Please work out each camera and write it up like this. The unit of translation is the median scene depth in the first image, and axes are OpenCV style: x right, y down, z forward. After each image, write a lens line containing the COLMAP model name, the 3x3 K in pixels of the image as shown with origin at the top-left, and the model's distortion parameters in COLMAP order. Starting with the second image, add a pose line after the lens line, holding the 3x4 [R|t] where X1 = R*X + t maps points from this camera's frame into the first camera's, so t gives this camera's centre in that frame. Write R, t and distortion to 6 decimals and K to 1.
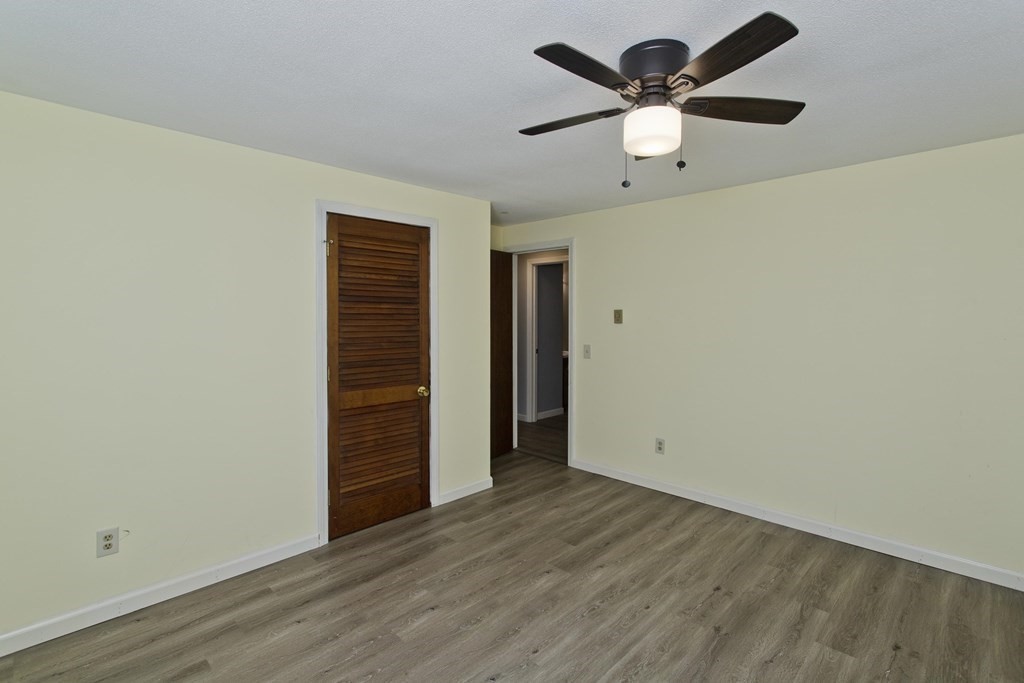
lens RADIAL K [[483.4, 0, 504.9], [0, 483.4, 324.9], [0, 0, 1]] dist [0.004646, 0.000040]
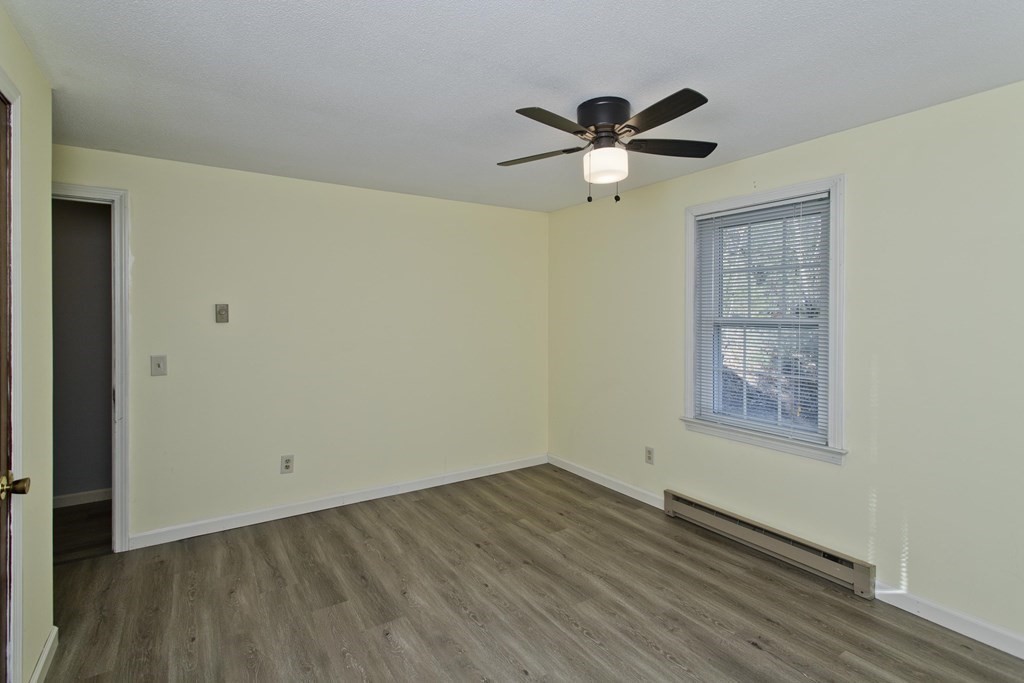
lens RADIAL K [[483.4, 0, 504.9], [0, 483.4, 324.9], [0, 0, 1]] dist [0.004646, 0.000040]
pose [[0.202786, -0.013828, 0.979125, -0.630379], [0.013050, 0.999850, 0.011418, -0.007482], [-0.979136, 0.010463, 0.202936, 0.620566]]
